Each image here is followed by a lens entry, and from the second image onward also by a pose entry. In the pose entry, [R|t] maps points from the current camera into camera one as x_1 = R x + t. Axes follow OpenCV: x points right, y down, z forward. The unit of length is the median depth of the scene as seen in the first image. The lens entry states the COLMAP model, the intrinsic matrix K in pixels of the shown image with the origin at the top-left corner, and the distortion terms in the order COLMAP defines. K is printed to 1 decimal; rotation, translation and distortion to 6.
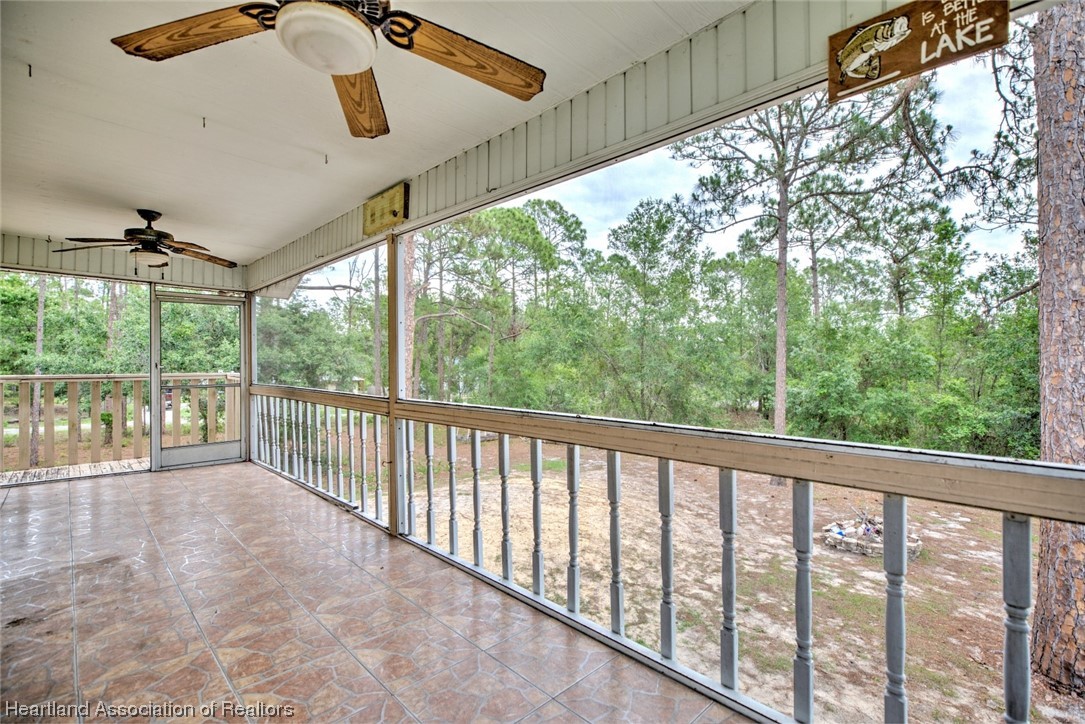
lens RADIAL K [[494.6, 0, 541.1], [0, 494.6, 364.4], [0, 0, 1]] dist [-0.002200, -0.000332]
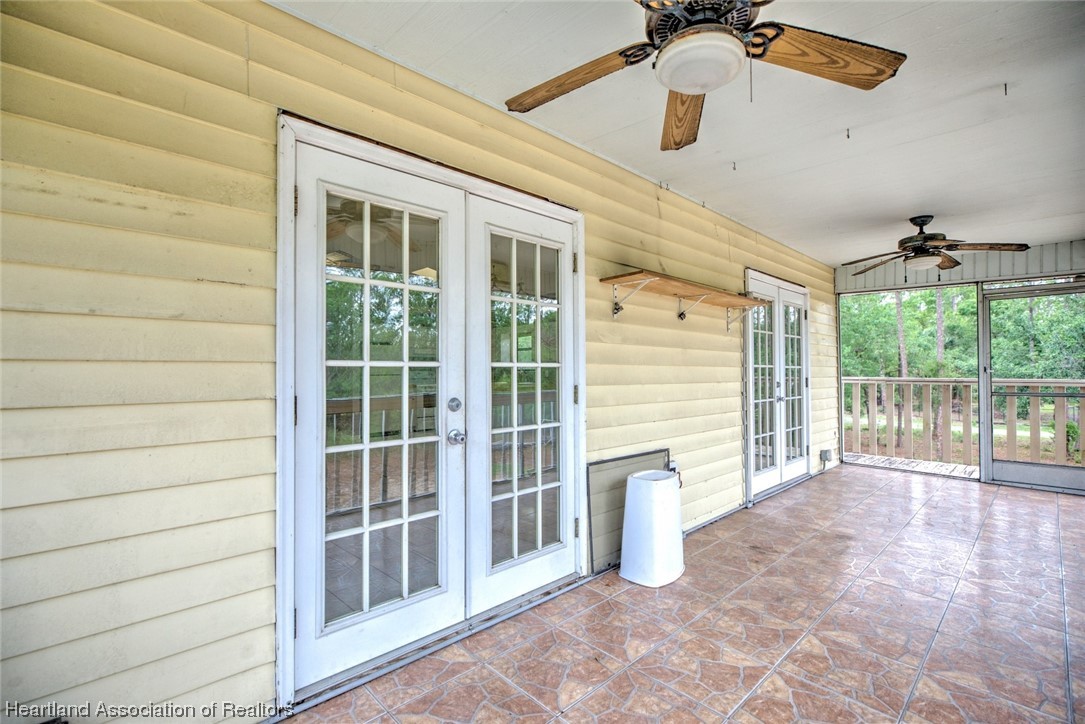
lens RADIAL K [[494.6, 0, 541.2], [0, 494.6, 364.3], [0, 0, 1]] dist [-0.002200, -0.000332]
pose [[-0.001707, -0.009389, -0.999954, 0.231863], [-0.001872, 0.999954, -0.009386, 0.003617], [0.999997, 0.001856, -0.001725, 0.237372]]
